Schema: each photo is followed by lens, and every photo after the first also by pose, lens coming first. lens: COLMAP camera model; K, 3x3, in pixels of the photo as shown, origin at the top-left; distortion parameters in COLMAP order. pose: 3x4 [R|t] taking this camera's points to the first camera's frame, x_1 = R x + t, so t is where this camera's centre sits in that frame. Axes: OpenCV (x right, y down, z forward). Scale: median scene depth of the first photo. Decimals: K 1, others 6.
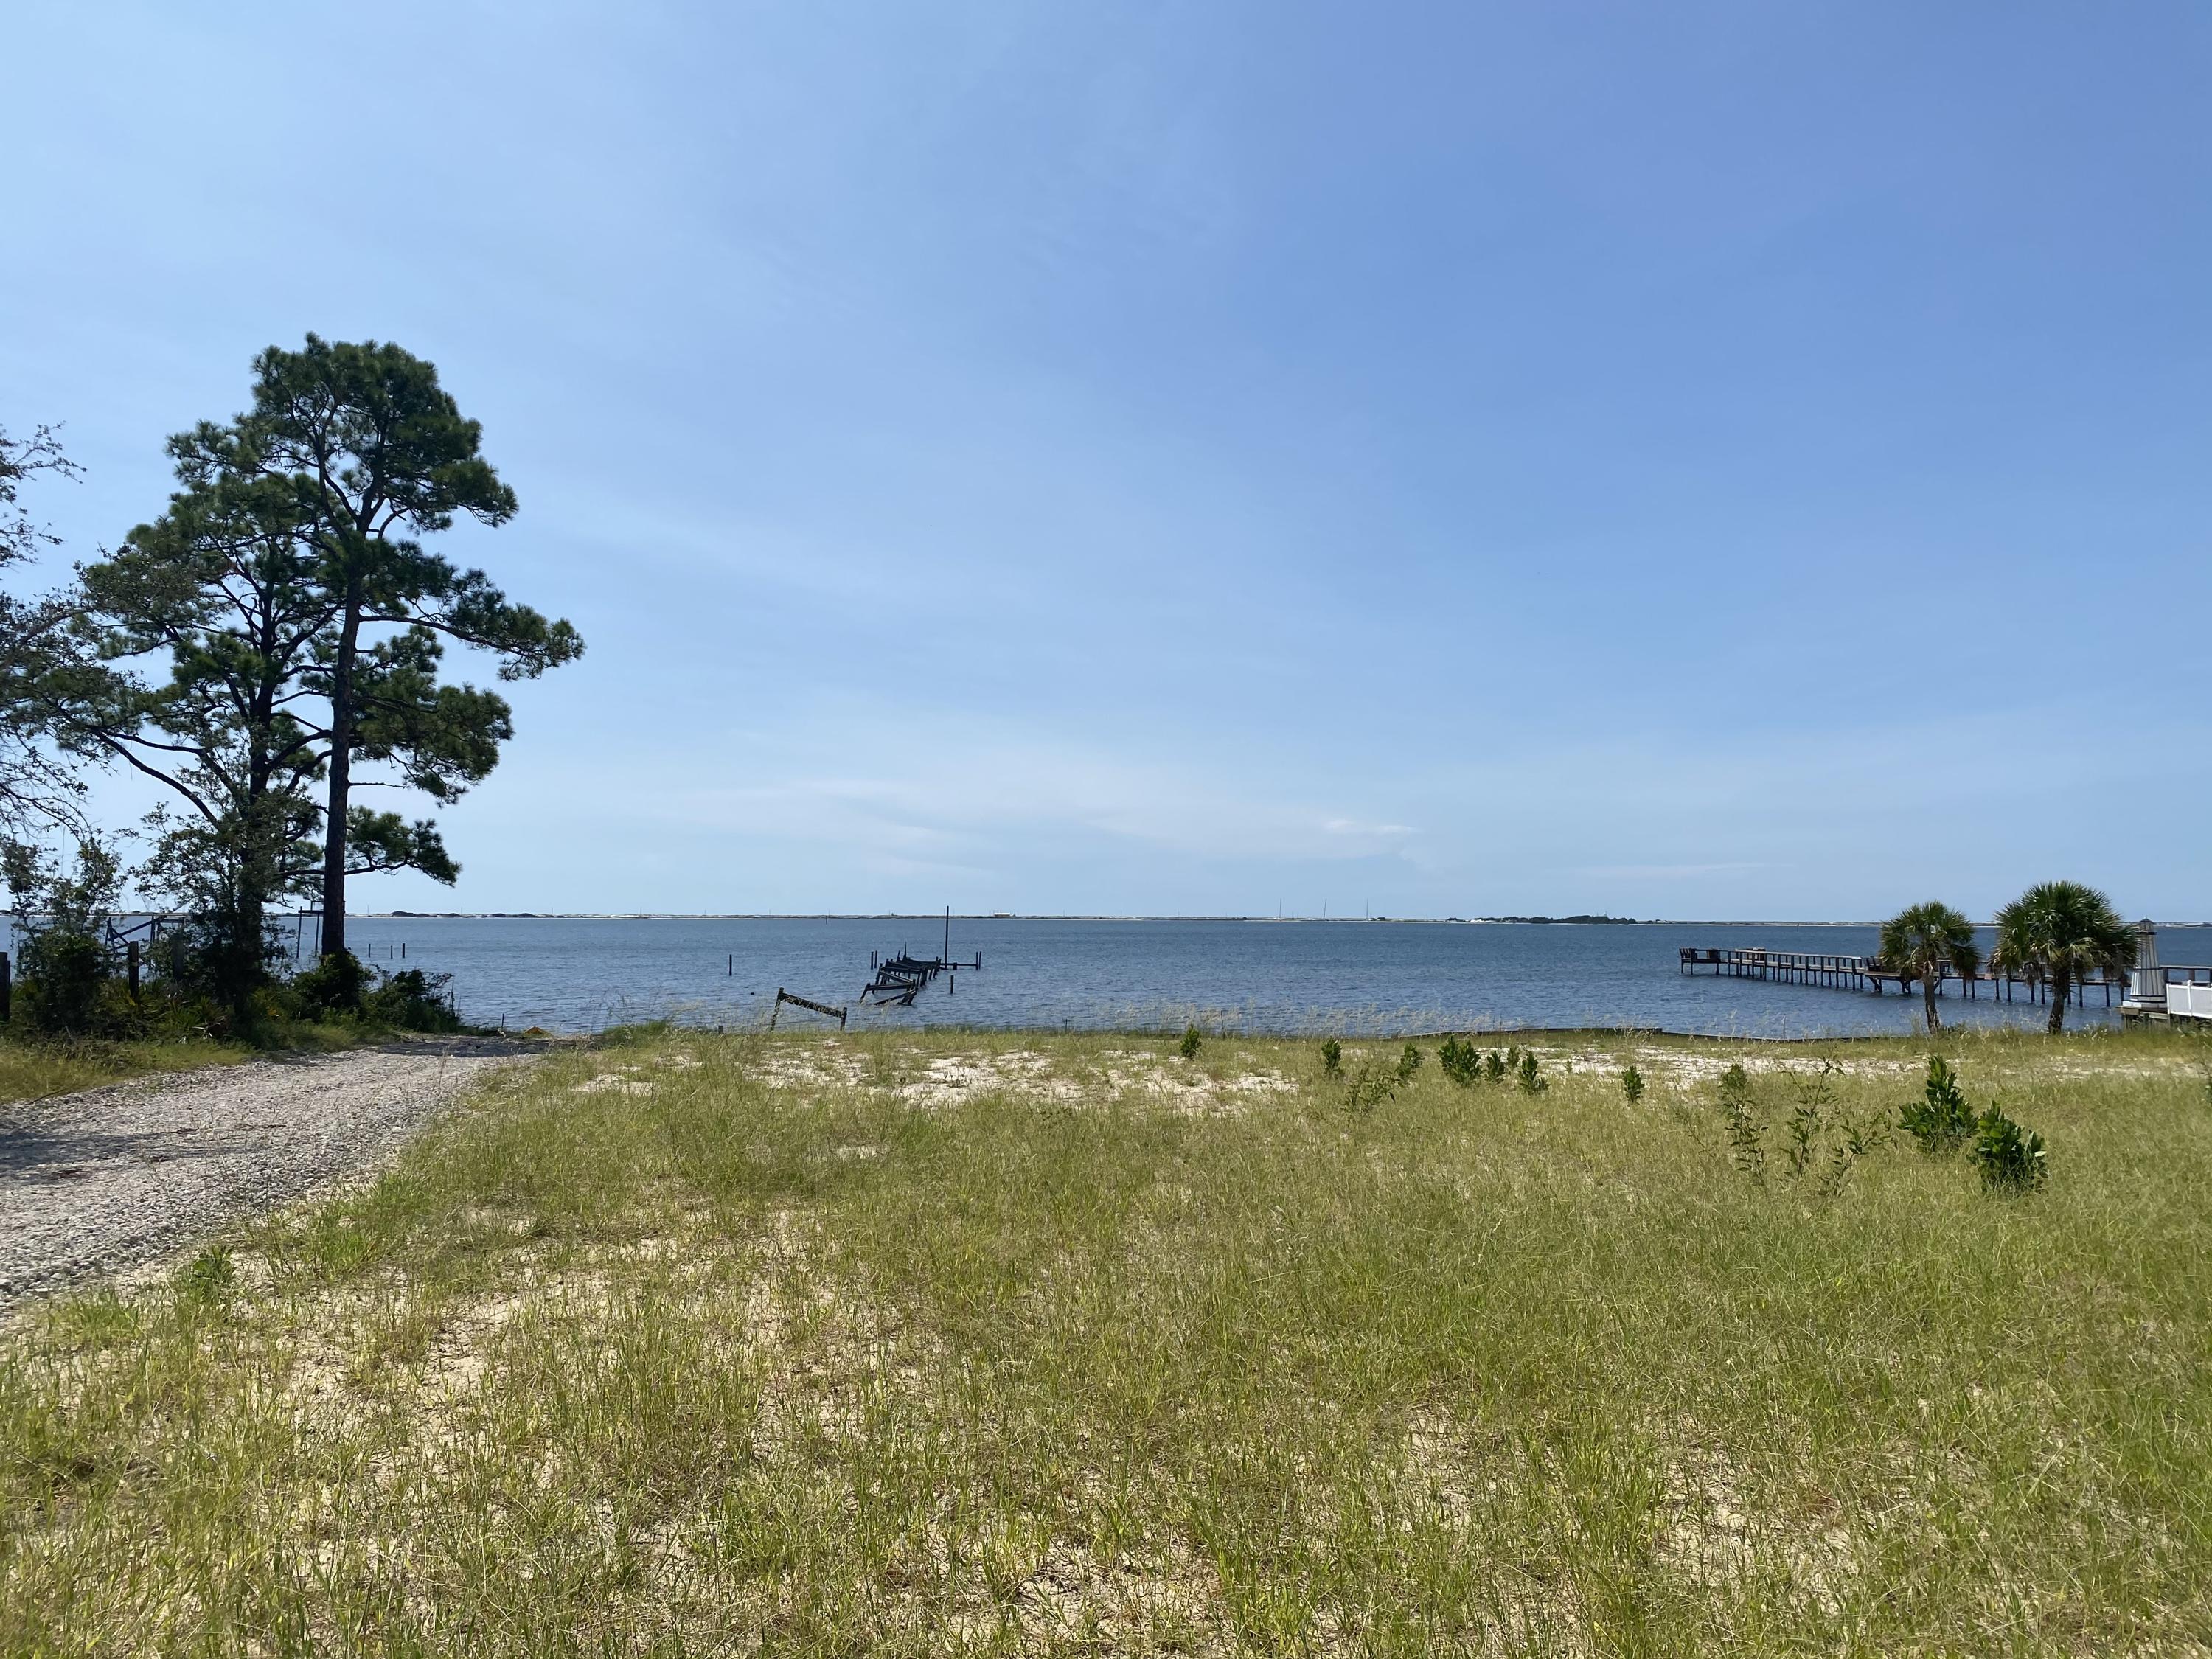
lens RADIAL K [[1688.0, 0, 1097.4], [0, 1688.0, 826.1], [0, 0, 1]] dist [0.047994, -0.003483]
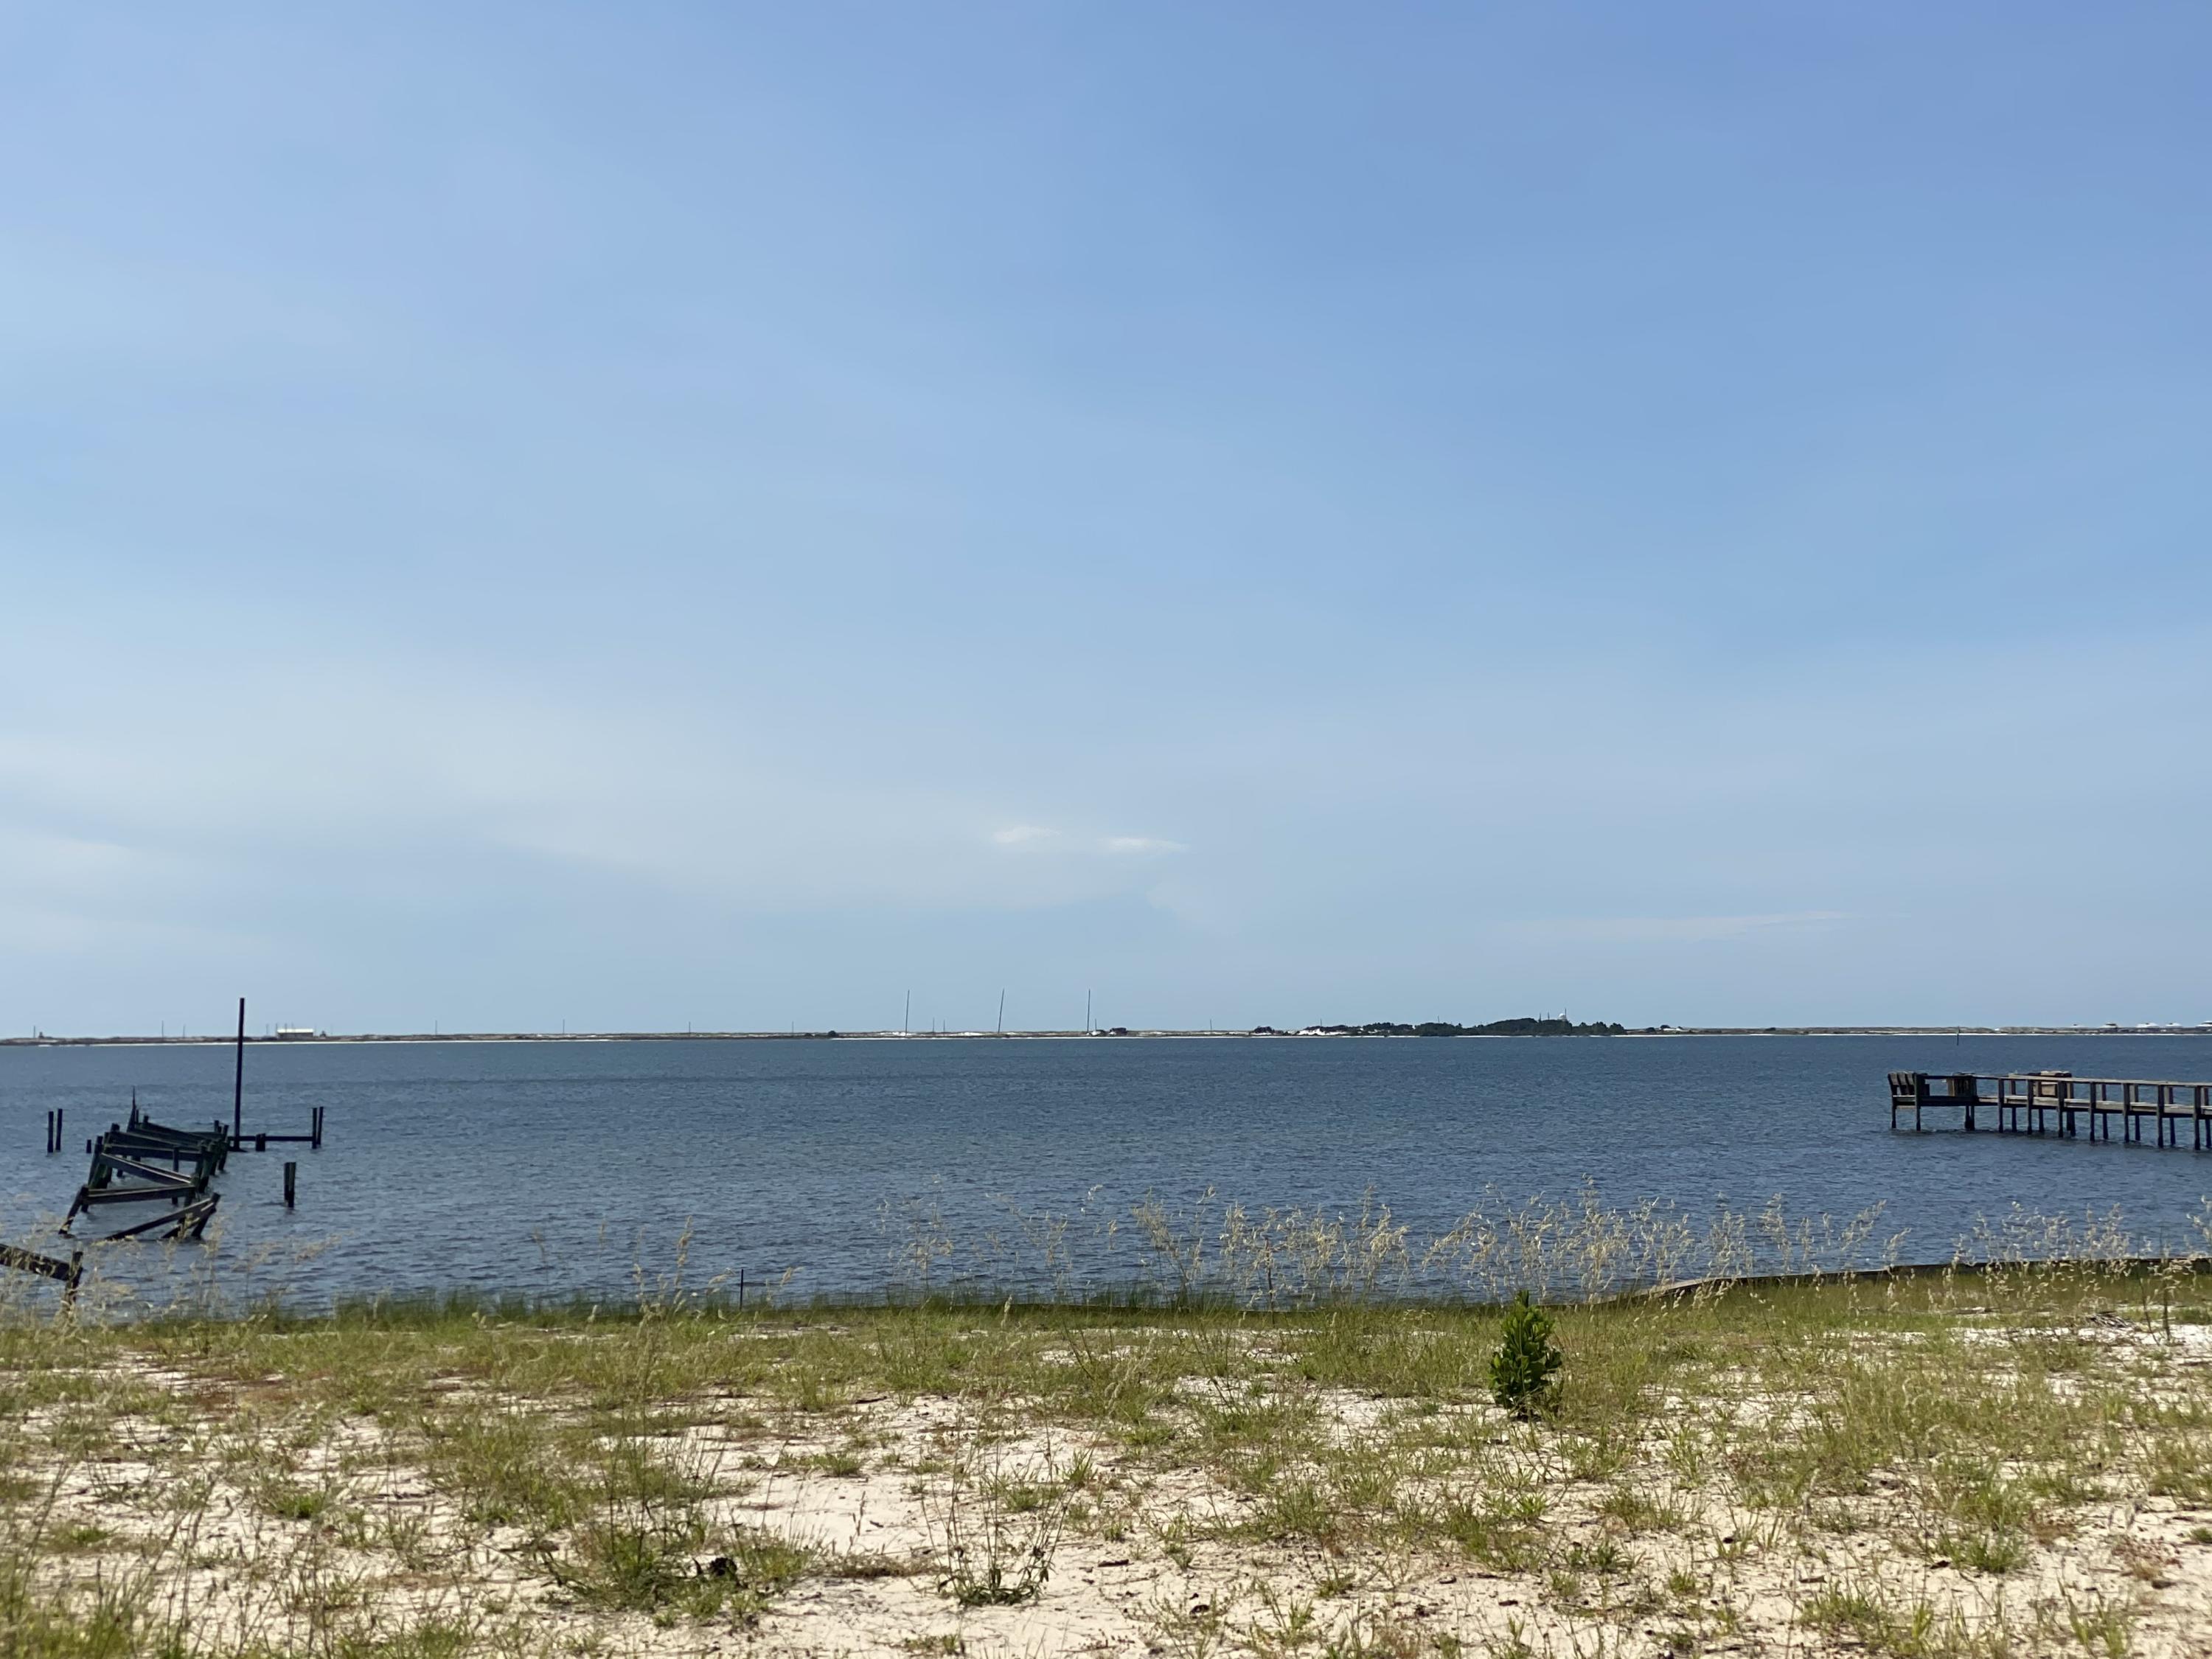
lens RADIAL K [[3529.1, 0, 1113.2], [0, 3529.1, 835.8], [0, 0, 1]] dist [0.139971, 0.000000]
pose [[0.985058, -0.001696, 0.172214, -0.027622], [0.002037, 0.999996, -0.001800, 0.009283], [-0.172211, 0.002124, 0.985058, 0.095721]]
